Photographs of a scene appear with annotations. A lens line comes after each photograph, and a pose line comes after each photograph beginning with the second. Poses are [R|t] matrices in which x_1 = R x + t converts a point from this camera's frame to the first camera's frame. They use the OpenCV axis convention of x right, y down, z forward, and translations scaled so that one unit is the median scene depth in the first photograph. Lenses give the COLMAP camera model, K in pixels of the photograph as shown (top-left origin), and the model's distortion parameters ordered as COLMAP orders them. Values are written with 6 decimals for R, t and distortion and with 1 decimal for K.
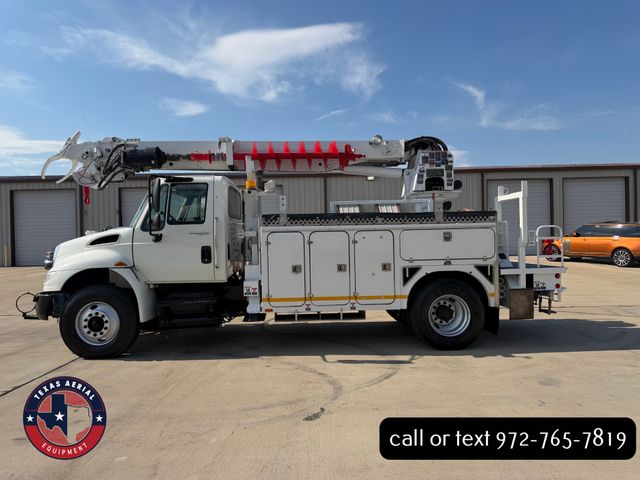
lens RADIAL K [[458.2, 0, 320.3], [0, 458.2, 240.0], [0, 0, 1]] dist [0.049742, -0.058392]
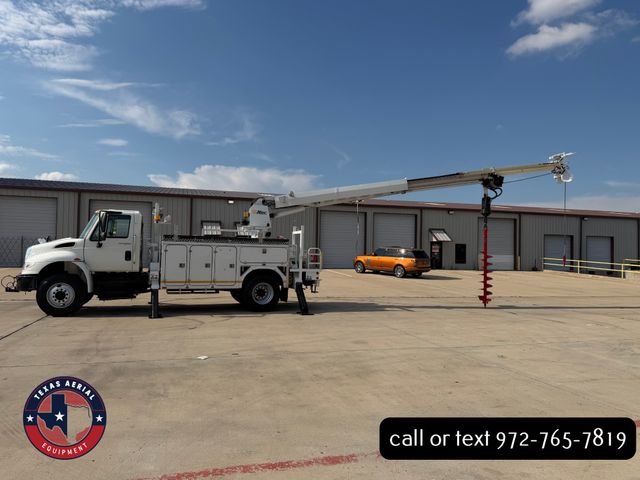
lens RADIAL K [[458.2, 0, 317.3], [0, 458.2, 237.4], [0, 0, 1]] dist [0.049742, -0.058392]
pose [[0.955680, 0.048393, 0.290403, -0.073185], [-0.037448, 0.998367, -0.043132, 0.010262], [-0.292016, 0.030345, 0.955932, -0.906238]]
